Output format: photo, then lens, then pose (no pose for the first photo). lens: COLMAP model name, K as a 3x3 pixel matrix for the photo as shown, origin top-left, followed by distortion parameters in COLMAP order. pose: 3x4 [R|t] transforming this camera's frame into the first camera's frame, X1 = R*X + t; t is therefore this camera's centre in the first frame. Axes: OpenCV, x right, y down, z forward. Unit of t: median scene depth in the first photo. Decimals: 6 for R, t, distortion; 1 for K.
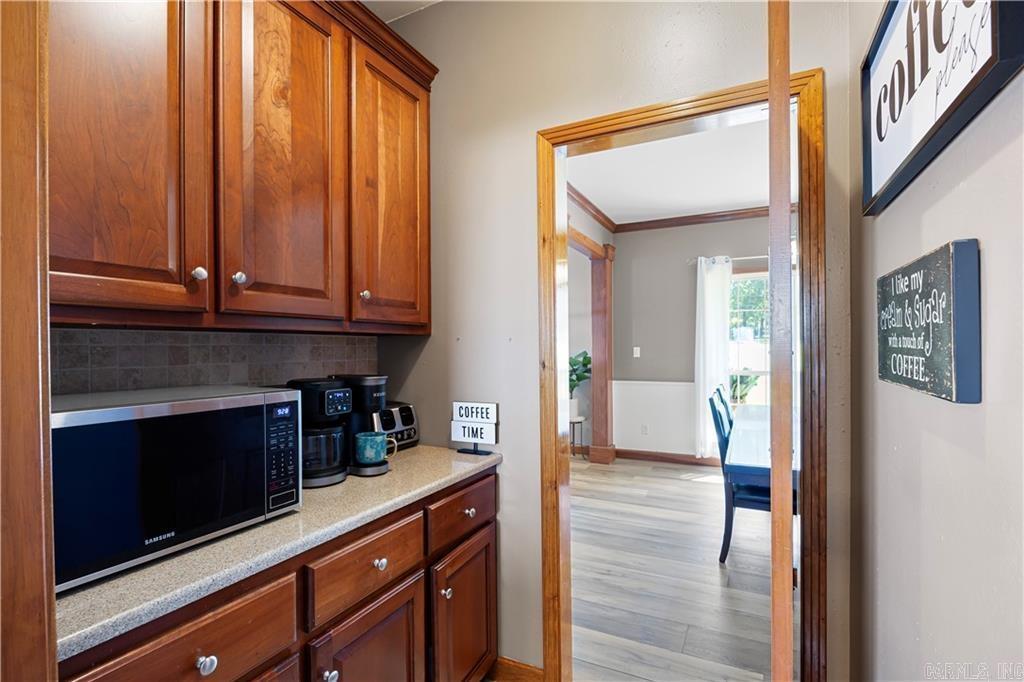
lens RADIAL K [[477.1, 0, 513.8], [0, 477.1, 345.6], [0, 0, 1]] dist [0.000512, 0.000007]
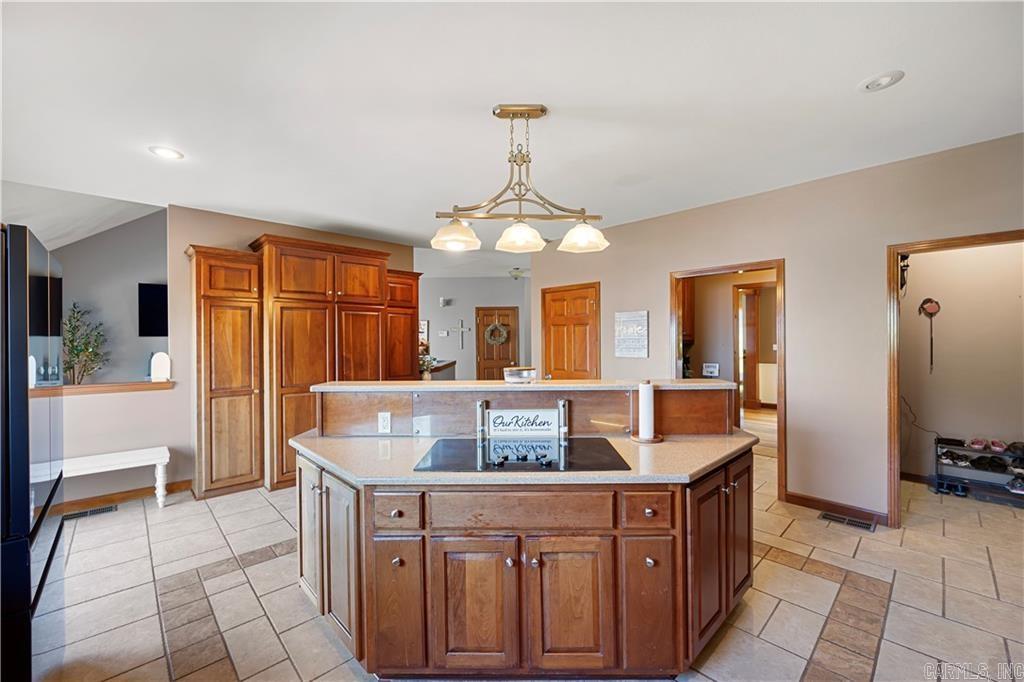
lens RADIAL K [[416.7, 0, 511.9], [0, 416.7, 340.8], [0, 0, 1]] dist [-0.000902, -0.000023]
pose [[0.943313, 0.003802, -0.331883, -0.154064], [-0.000941, 0.999961, 0.008782, -0.024118], [0.331904, -0.007972, 0.943280, -0.800153]]
